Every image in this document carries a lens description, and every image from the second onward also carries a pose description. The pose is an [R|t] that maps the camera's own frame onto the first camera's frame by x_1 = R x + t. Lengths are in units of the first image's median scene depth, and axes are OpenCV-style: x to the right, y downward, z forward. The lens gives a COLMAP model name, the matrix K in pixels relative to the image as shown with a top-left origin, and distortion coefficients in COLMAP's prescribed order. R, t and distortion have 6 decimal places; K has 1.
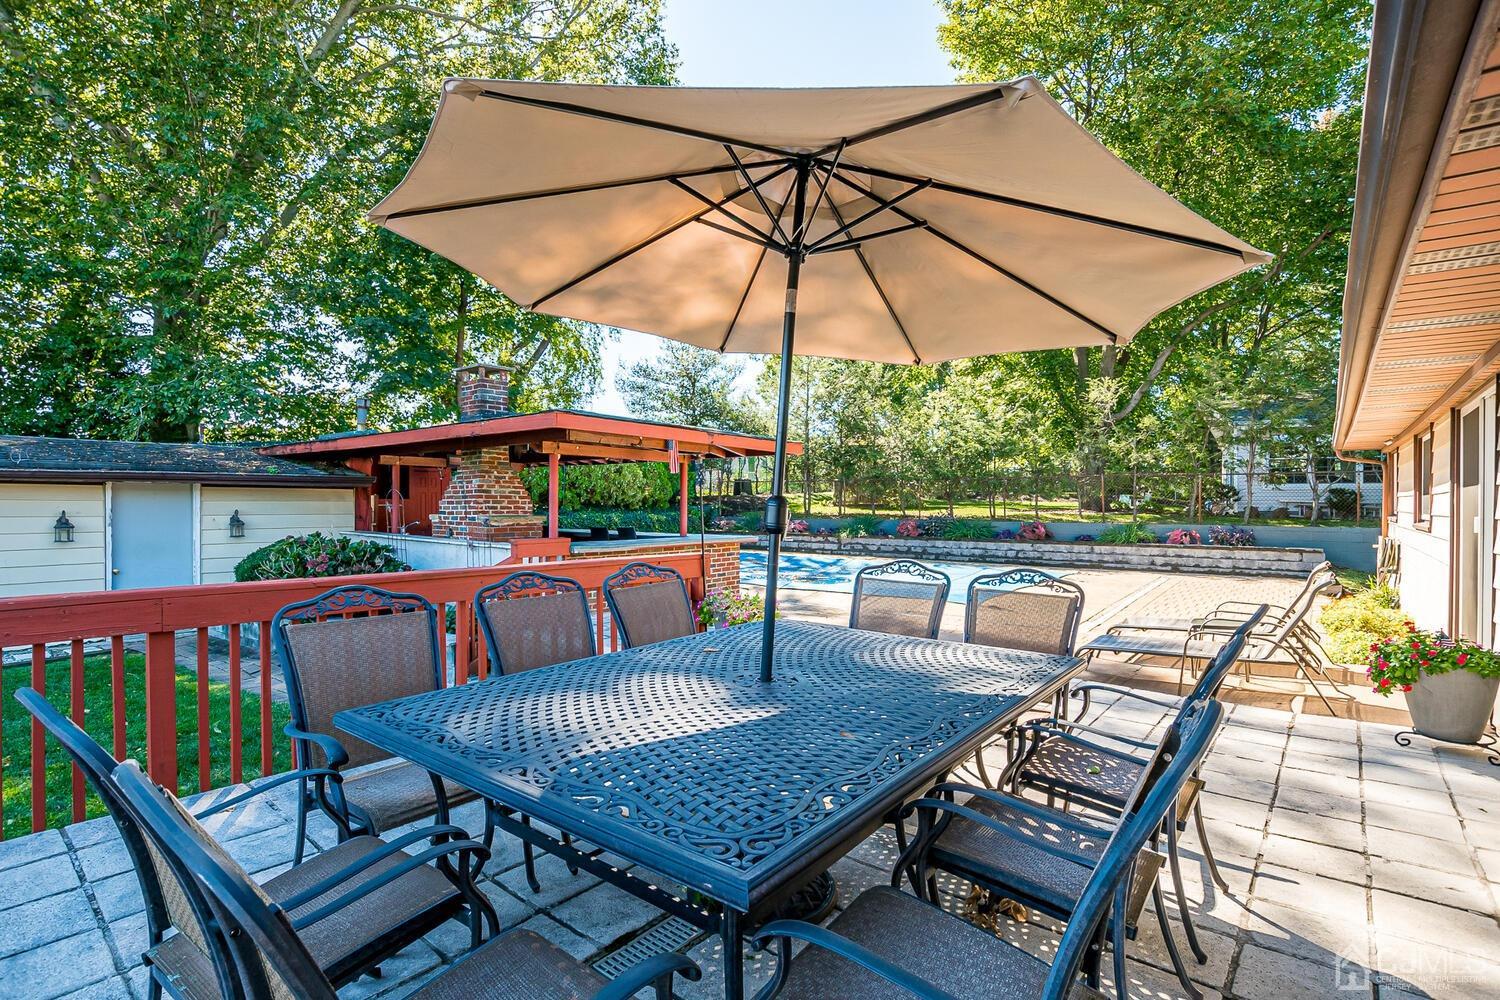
lens RADIAL K [[722.6, 0, 749.2], [0, 722.6, 501.5], [0, 0, 1]] dist [-0.023137, 0.001604]
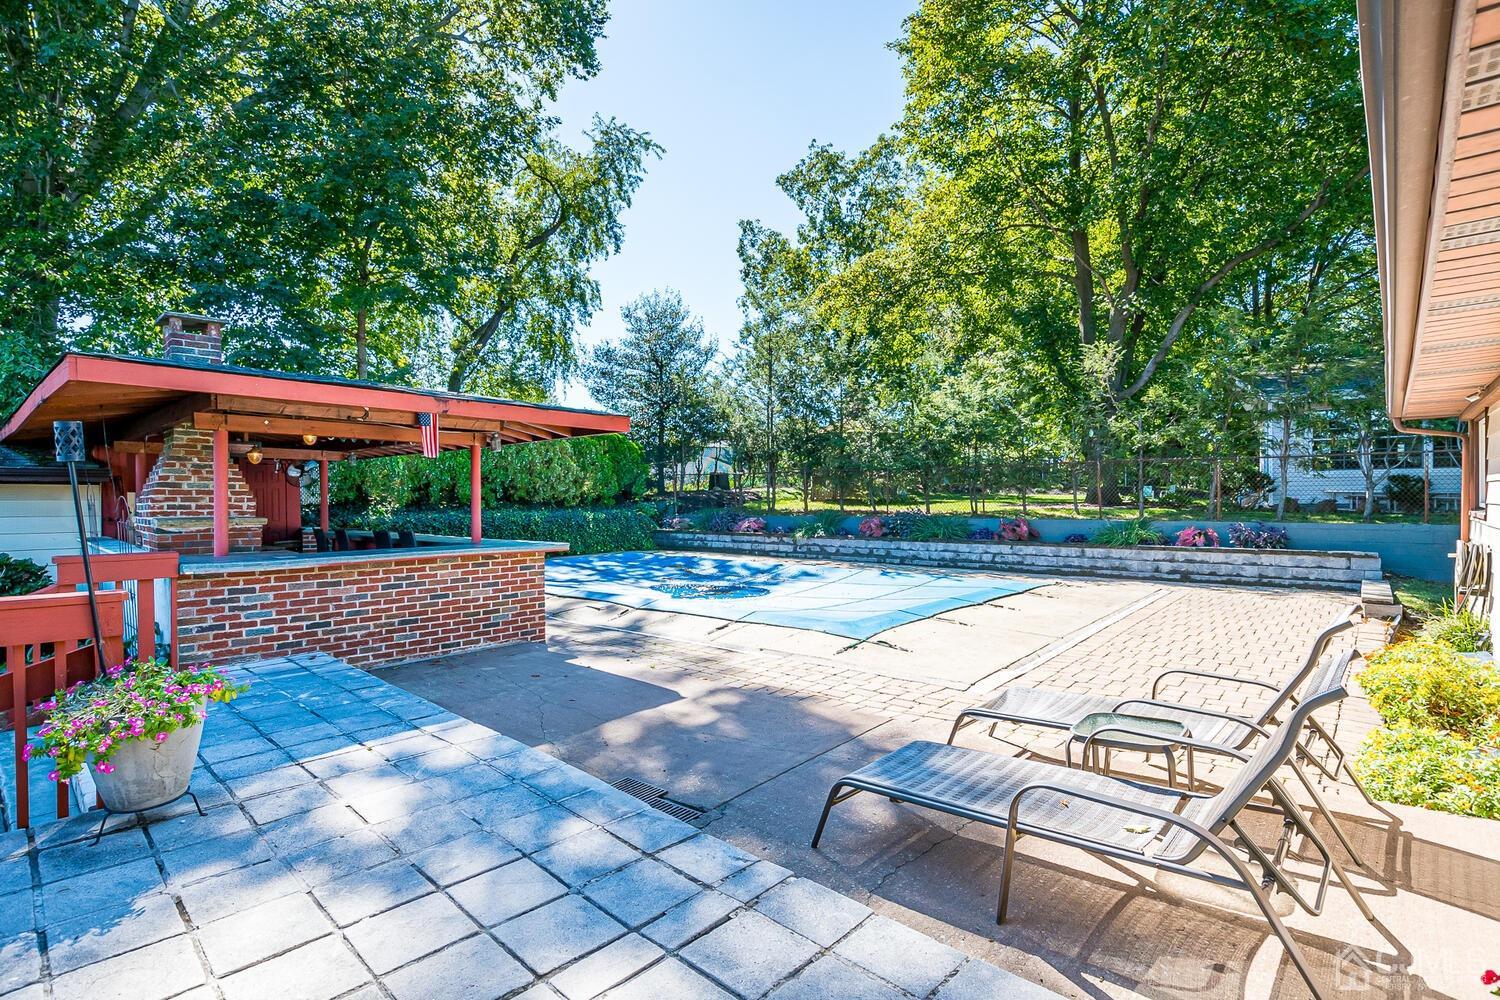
lens RADIAL K [[722.6, 0, 748.2], [0, 722.6, 501.7], [0, 0, 1]] dist [-0.023137, 0.001604]
pose [[0.998376, -0.007167, -0.056509, 0.141002], [0.007501, 0.999956, 0.005698, 0.001791], [0.056466, -0.006112, 0.998386, 0.162892]]
